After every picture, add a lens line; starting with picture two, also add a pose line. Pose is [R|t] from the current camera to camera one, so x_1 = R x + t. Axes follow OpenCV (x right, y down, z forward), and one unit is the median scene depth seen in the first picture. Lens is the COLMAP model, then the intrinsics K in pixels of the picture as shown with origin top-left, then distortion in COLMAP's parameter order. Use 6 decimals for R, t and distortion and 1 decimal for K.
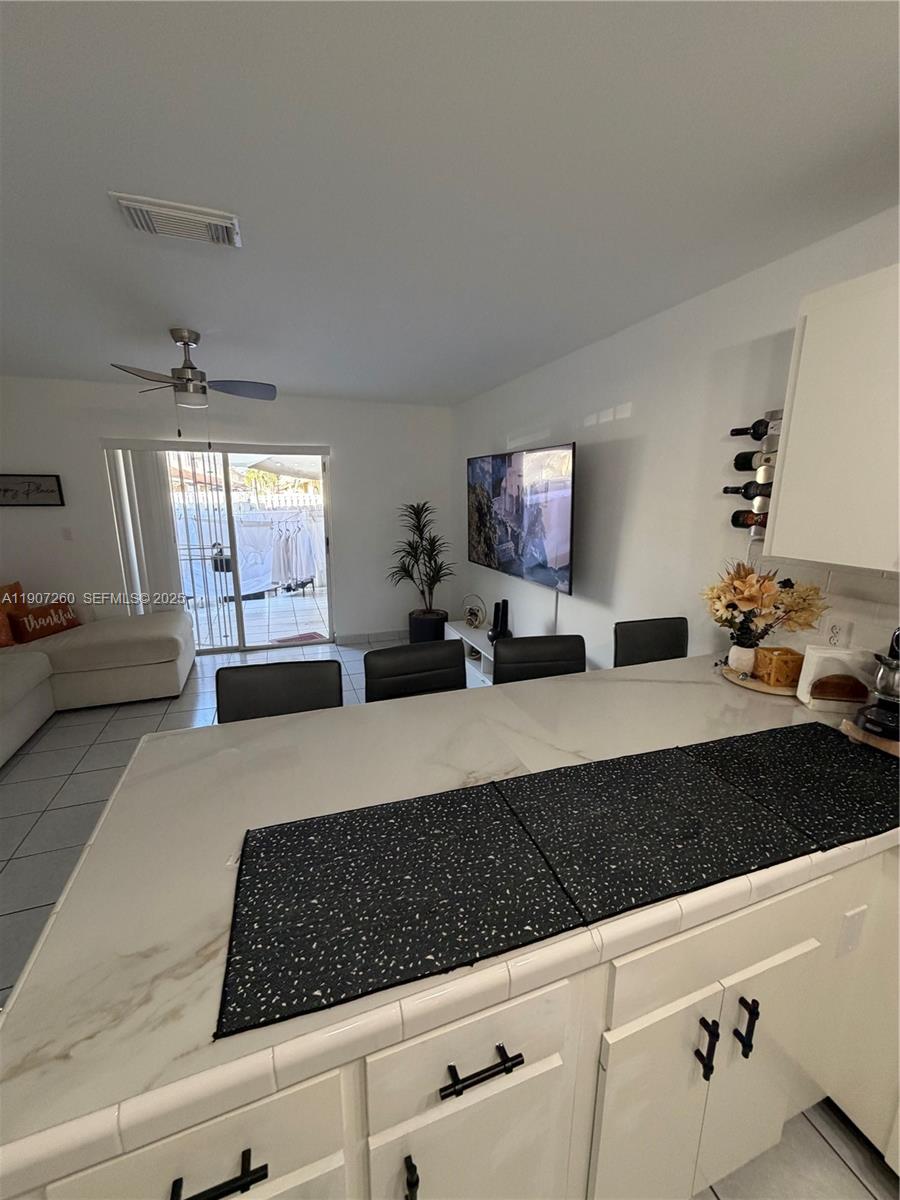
lens RADIAL K [[477.9, 0, 447.5], [0, 477.9, 601.8], [0, 0, 1]] dist [0.001442, 0.000316]
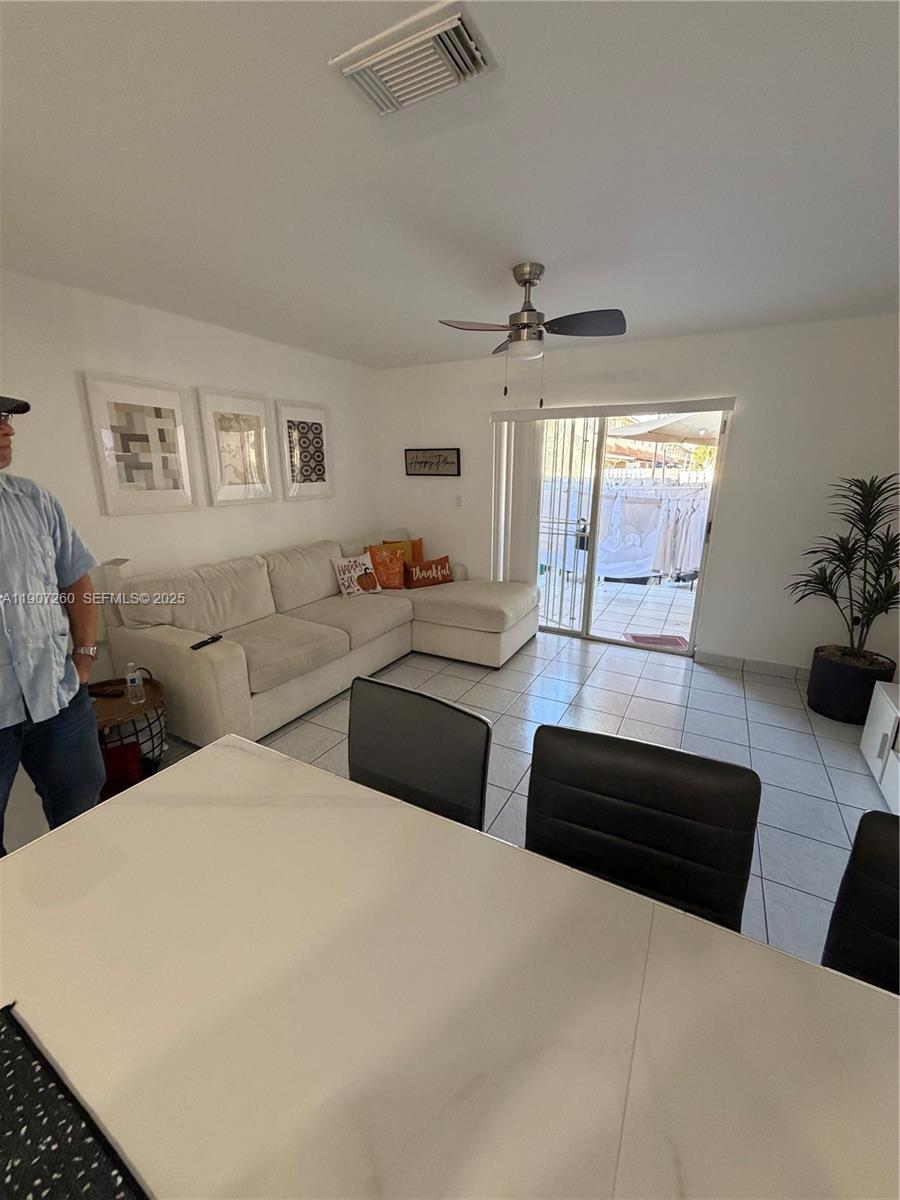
lens RADIAL K [[477.9, 0, 447.5], [0, 477.9, 601.8], [0, 0, 1]] dist [0.001442, 0.000316]
pose [[0.656317, 0.199678, -0.727583, 0.055652], [-0.167399, 0.978846, 0.117633, -0.031692], [0.735681, 0.044592, 0.675859, 0.196102]]
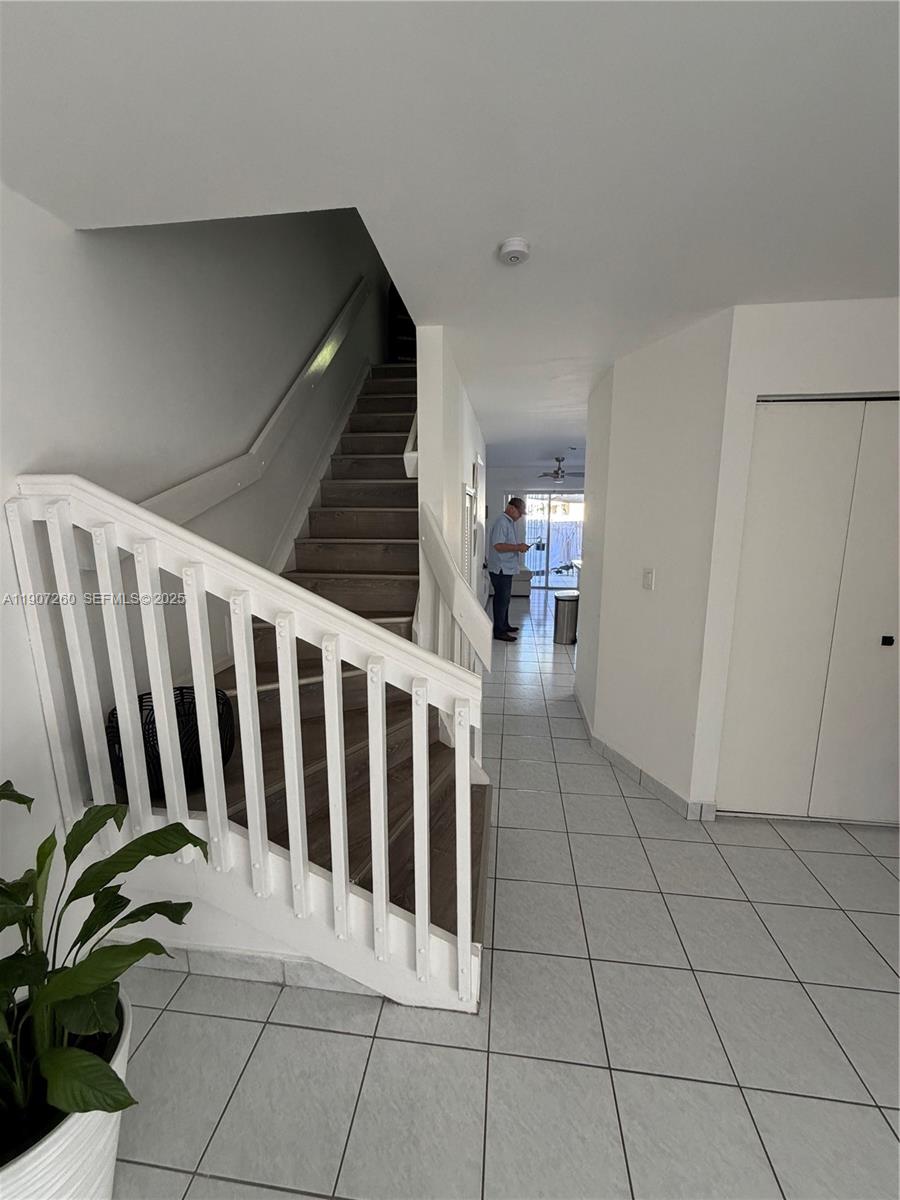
lens RADIAL K [[477.9, 0, 447.5], [0, 477.9, 601.8], [0, 0, 1]] dist [0.001442, 0.000316]
pose [[0.888819, 0.074659, -0.452137, 0.137272], [-0.095010, 0.995223, -0.022436, 0.262606], [0.448302, 0.062899, 0.891666, -1.091961]]
